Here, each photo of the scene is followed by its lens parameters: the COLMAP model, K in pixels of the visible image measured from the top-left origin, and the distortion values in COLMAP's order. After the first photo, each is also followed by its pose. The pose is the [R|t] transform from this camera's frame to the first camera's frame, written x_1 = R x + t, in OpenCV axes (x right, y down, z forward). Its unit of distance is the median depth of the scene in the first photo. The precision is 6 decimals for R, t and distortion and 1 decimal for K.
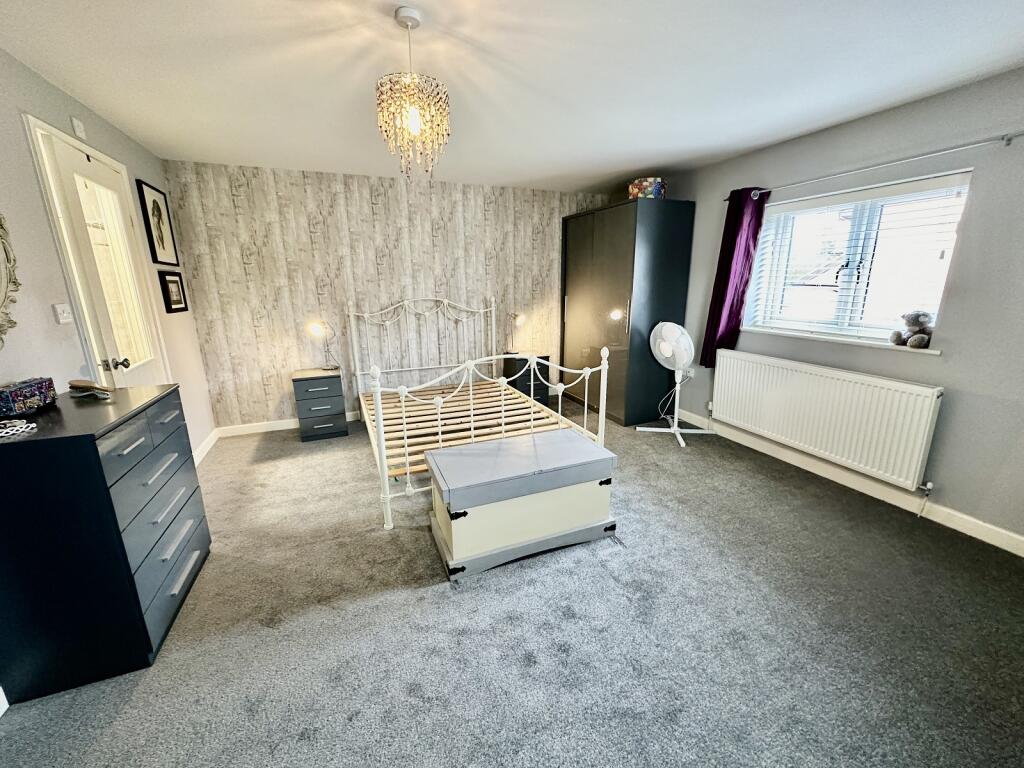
lens RADIAL K [[410.6, 0, 512.8], [0, 410.6, 379.9], [0, 0, 1]] dist [-0.005006, 0.000929]
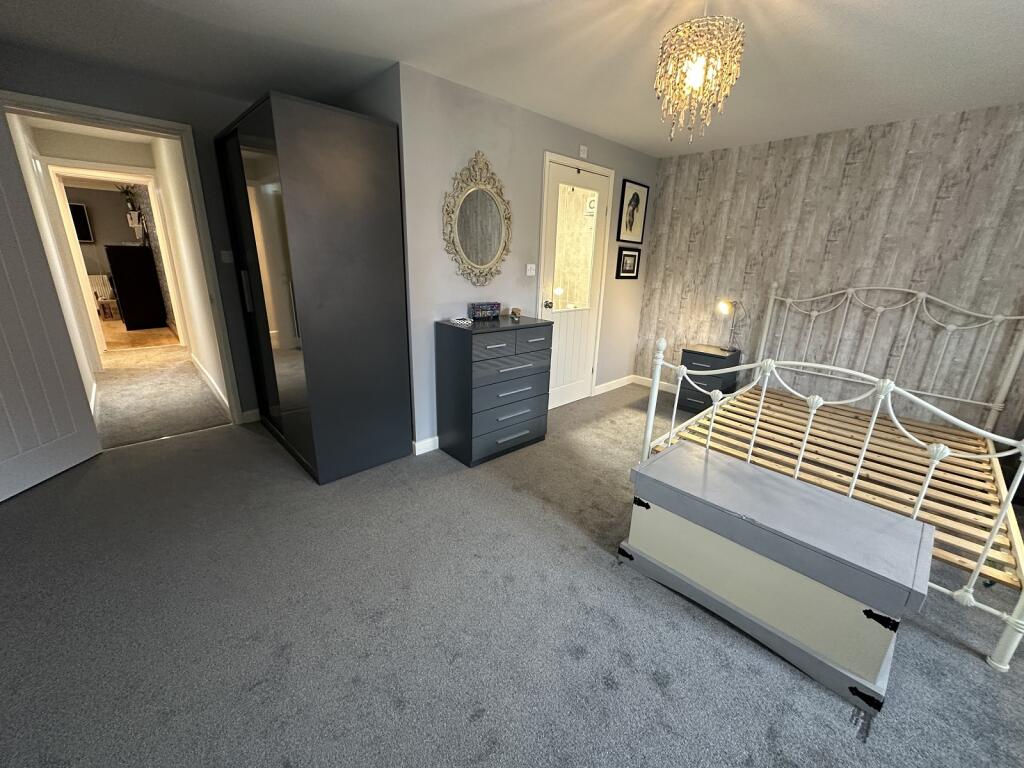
lens RADIAL K [[410.6, 0, 510.2], [0, 410.6, 379.2], [0, 0, 1]] dist [-0.005006, 0.000929]
pose [[0.347058, 0.283400, -0.894000, 0.341594], [-0.253155, 0.946174, 0.201663, -0.034843], [0.903030, 0.156332, 0.400121, 0.198498]]
